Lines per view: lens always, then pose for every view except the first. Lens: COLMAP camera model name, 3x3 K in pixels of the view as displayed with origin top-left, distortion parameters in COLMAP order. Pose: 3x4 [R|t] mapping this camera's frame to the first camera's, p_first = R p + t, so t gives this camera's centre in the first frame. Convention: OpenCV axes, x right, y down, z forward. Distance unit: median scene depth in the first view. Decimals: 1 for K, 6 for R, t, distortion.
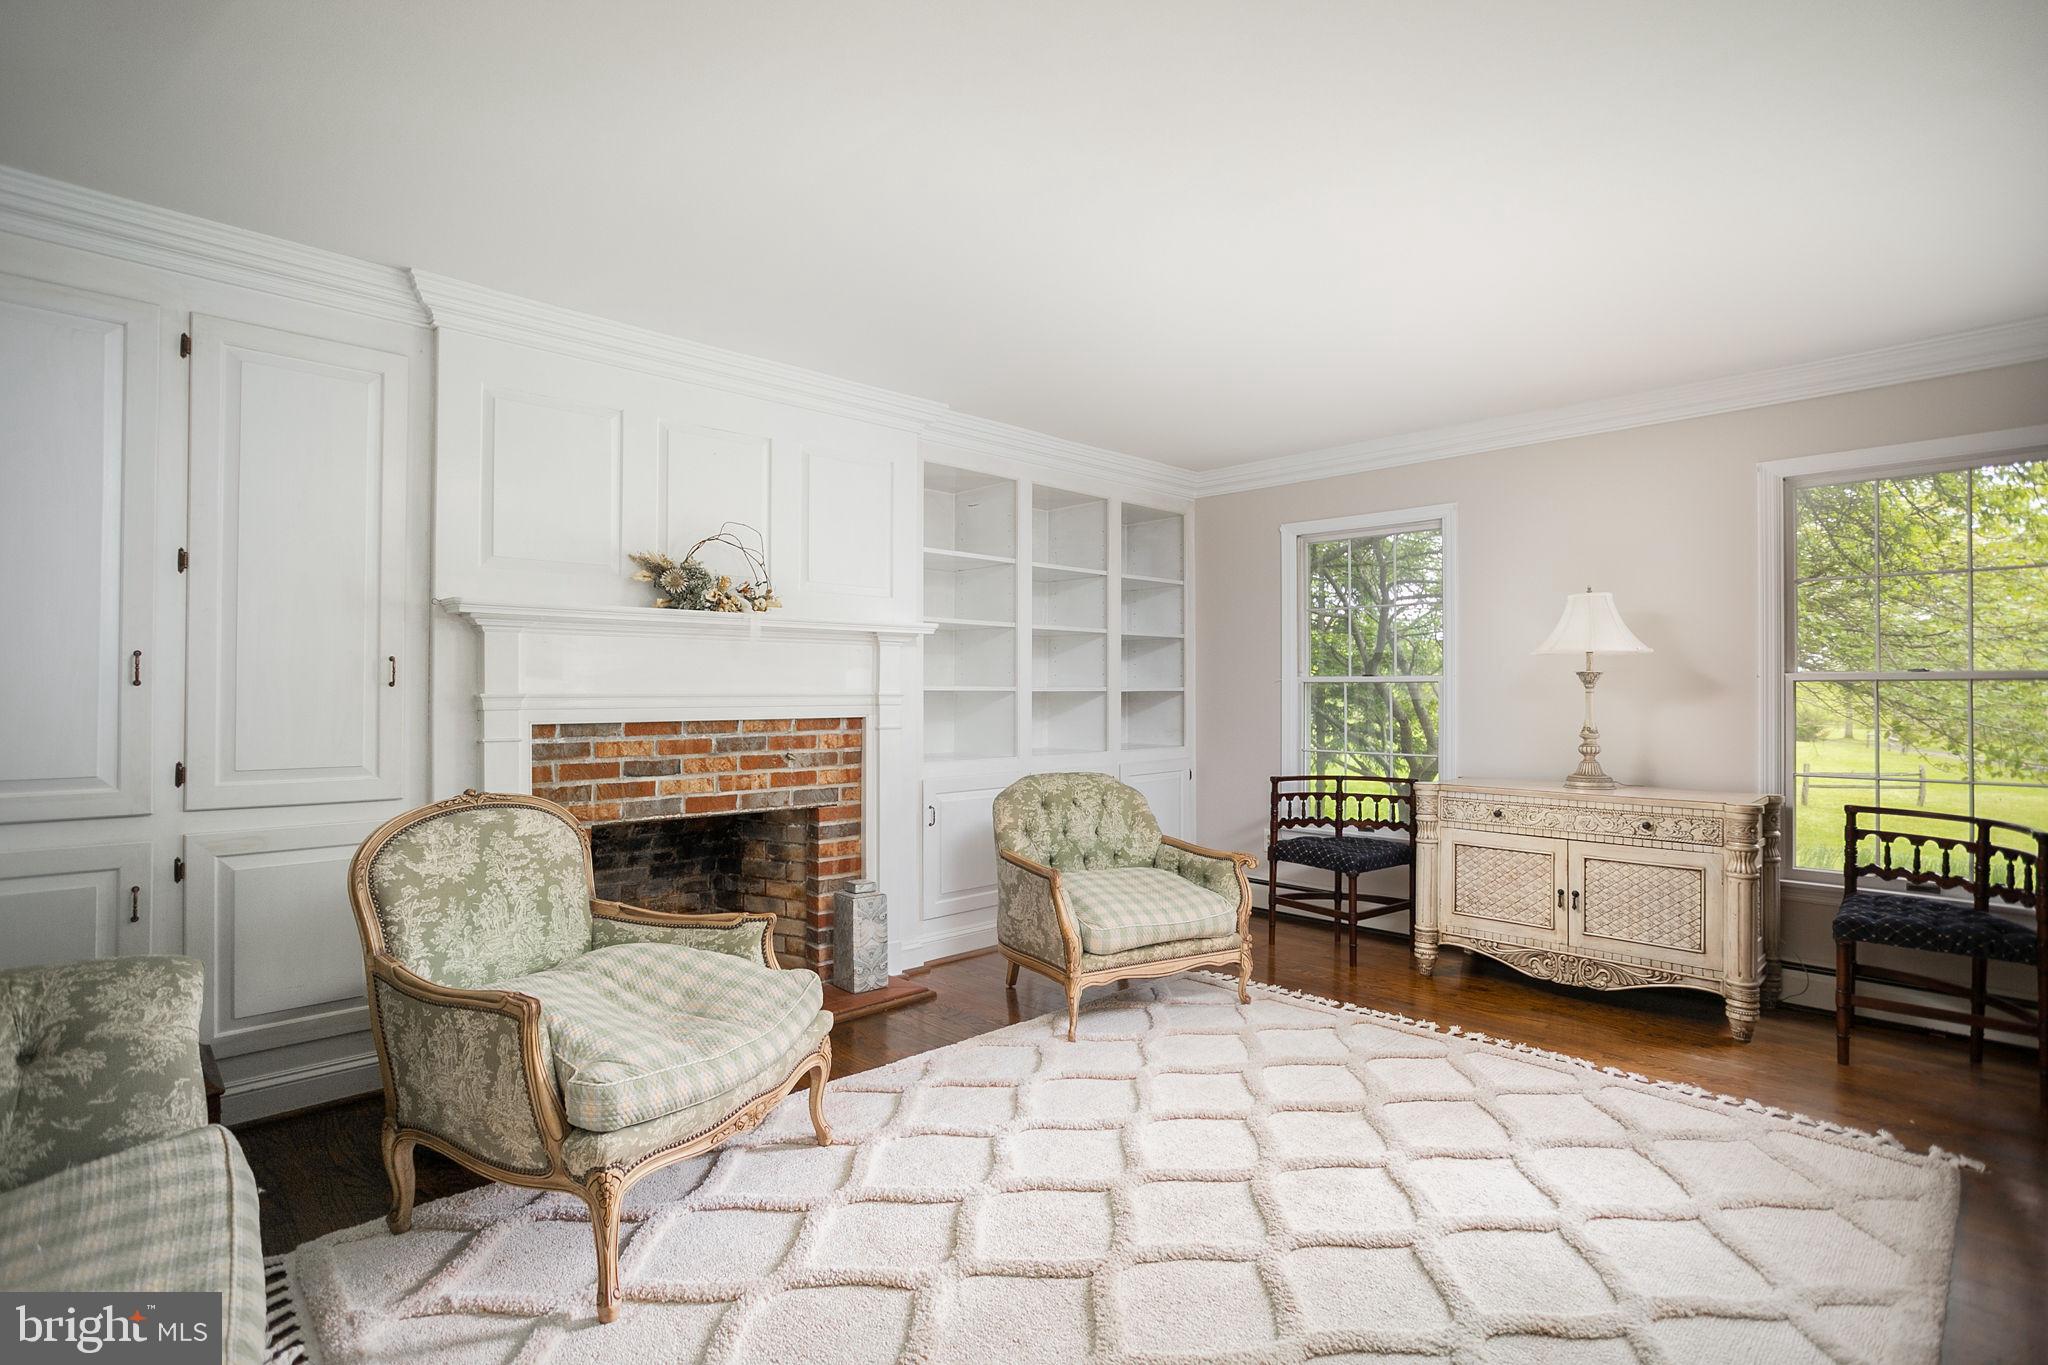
lens RADIAL K [[990.3, 0, 1019.3], [0, 990.3, 689.9], [0, 0, 1]] dist [-0.001617, 0.000036]
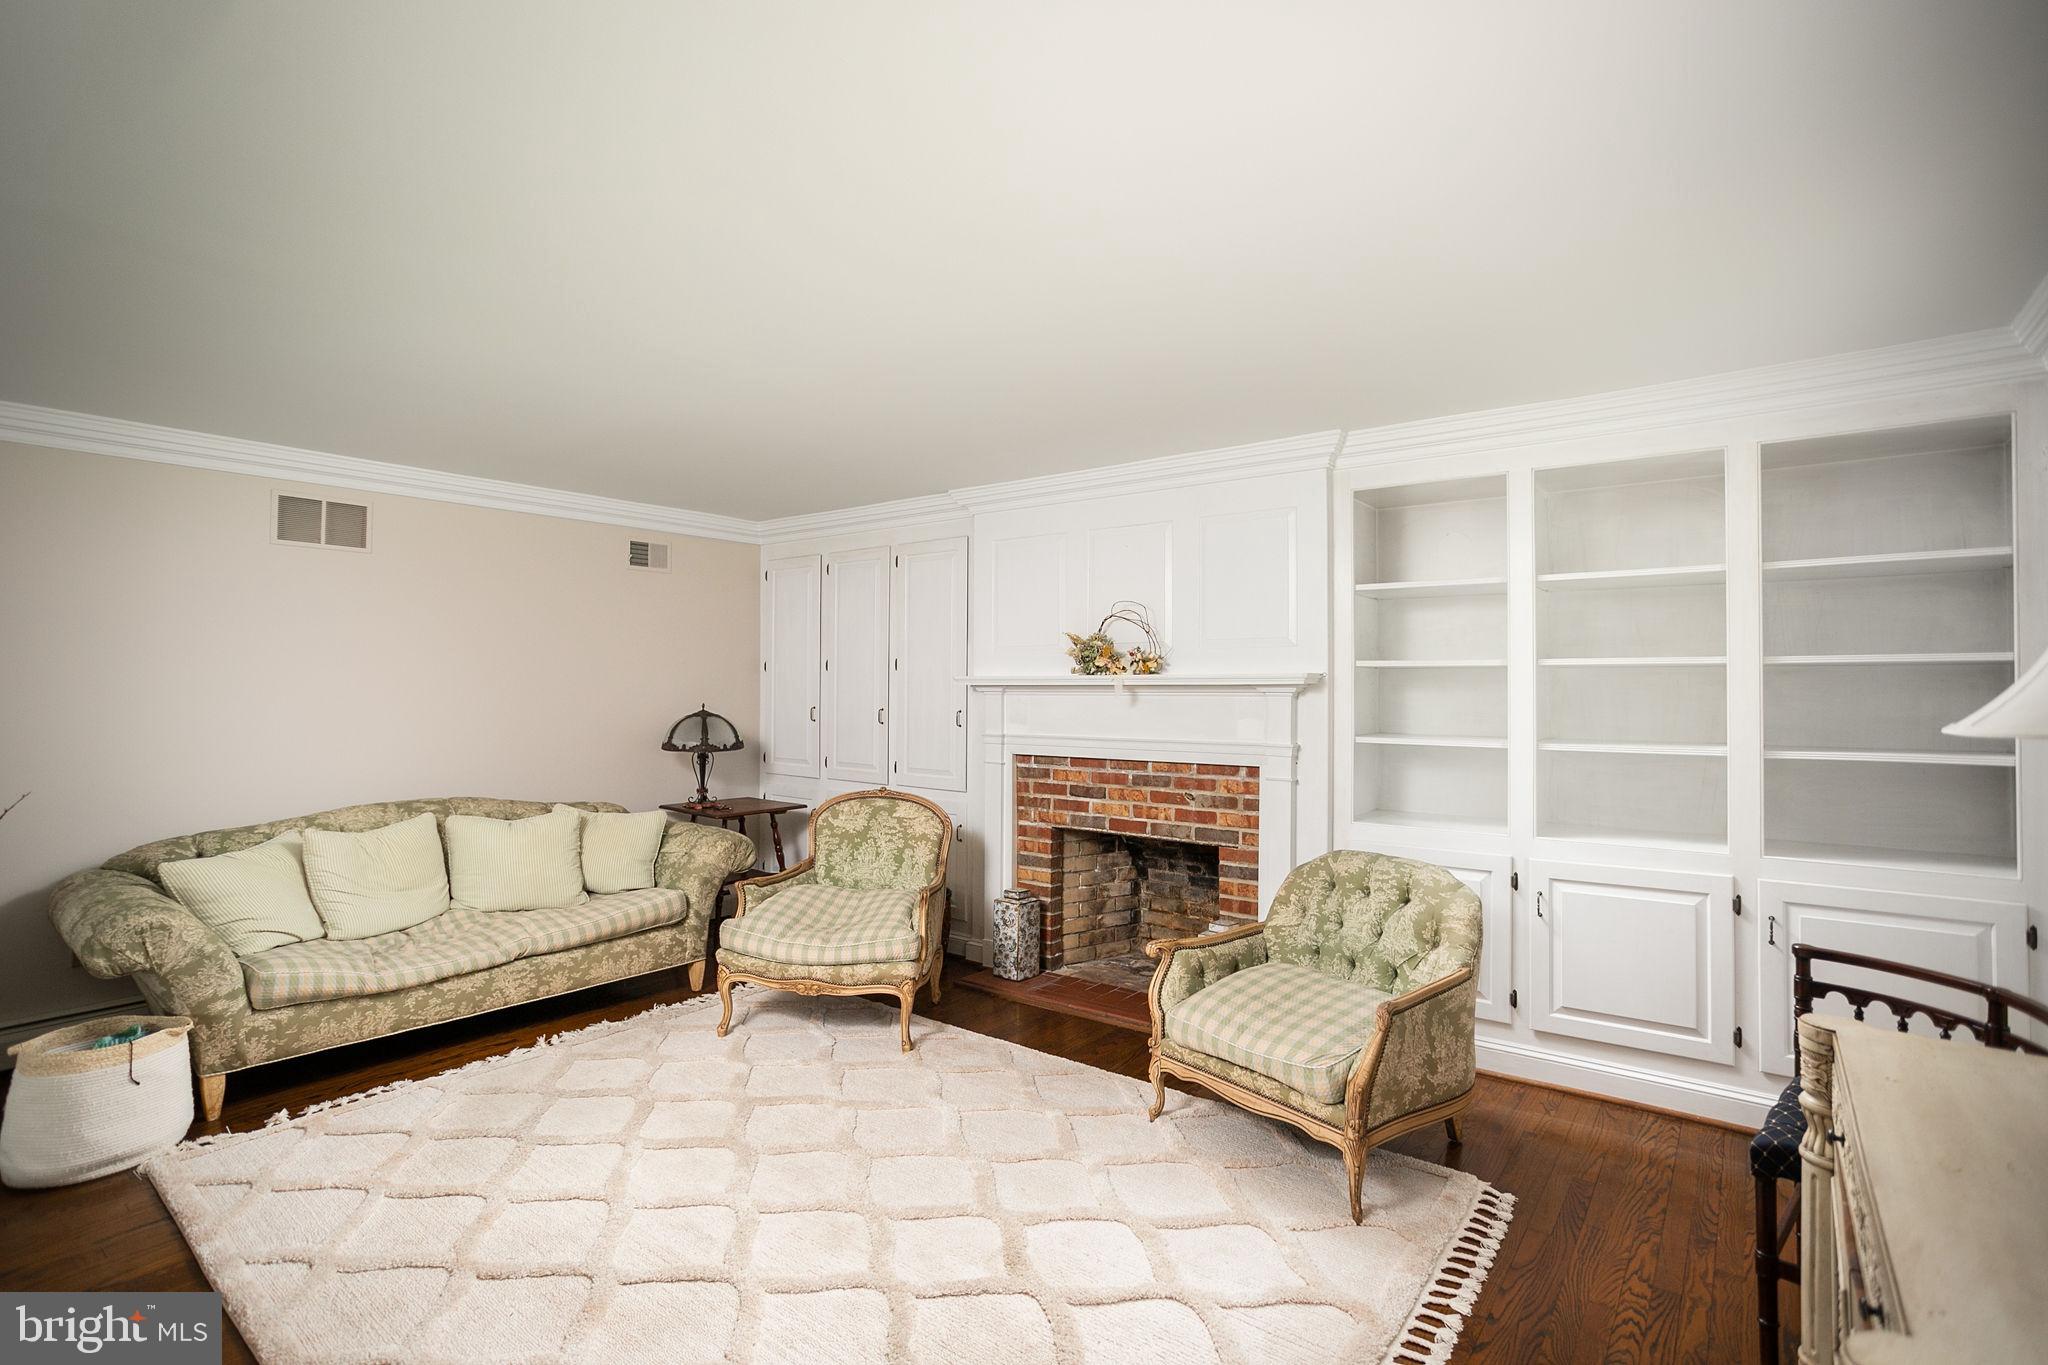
lens RADIAL K [[990.3, 0, 1018.6], [0, 990.3, 676.3], [0, 0, 1]] dist [-0.001617, 0.000036]
pose [[0.142363, -0.018292, -0.989645, 0.901029], [-0.003106, 0.999816, -0.018927, -0.049682], [0.989810, 0.005768, 0.142280, 0.671594]]
